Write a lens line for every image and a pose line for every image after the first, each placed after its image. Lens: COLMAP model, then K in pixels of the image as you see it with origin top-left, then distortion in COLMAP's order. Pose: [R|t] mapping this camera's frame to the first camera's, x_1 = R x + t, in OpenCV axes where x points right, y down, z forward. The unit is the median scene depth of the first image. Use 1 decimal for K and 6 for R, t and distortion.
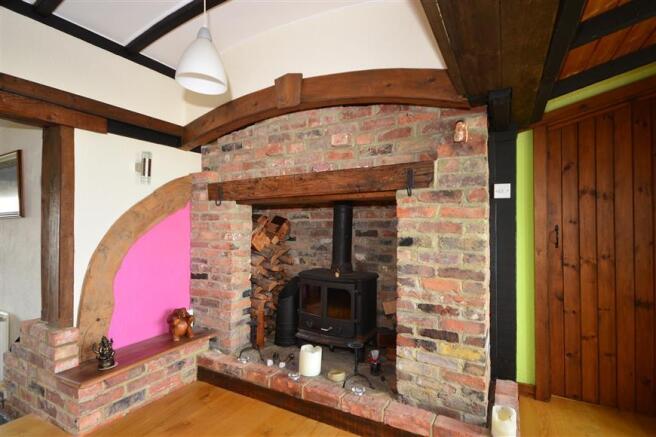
lens RADIAL K [[312.6, 0, 328.0], [0, 312.6, 218.5], [0, 0, 1]] dist [0.019194, 0.000248]
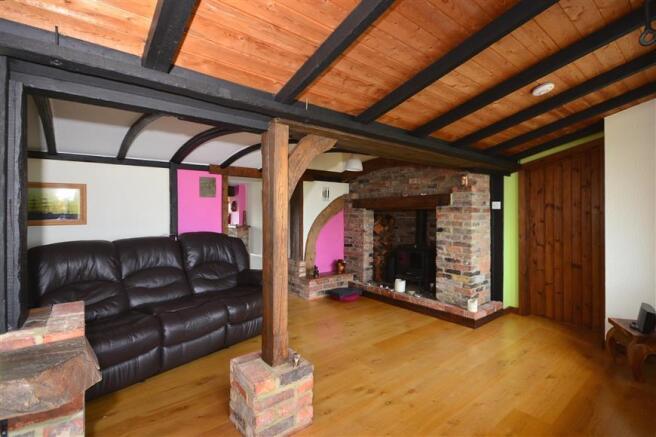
lens RADIAL K [[311.3, 0, 328.0], [0, 311.3, 218.5], [0, 0, 1]] dist [-0.000278, -0.000010]
pose [[0.915890, 0.008882, -0.401332, 0.364034], [0.004356, 0.999476, 0.032062, -0.070781], [0.401406, -0.031114, 0.915372, -1.179953]]
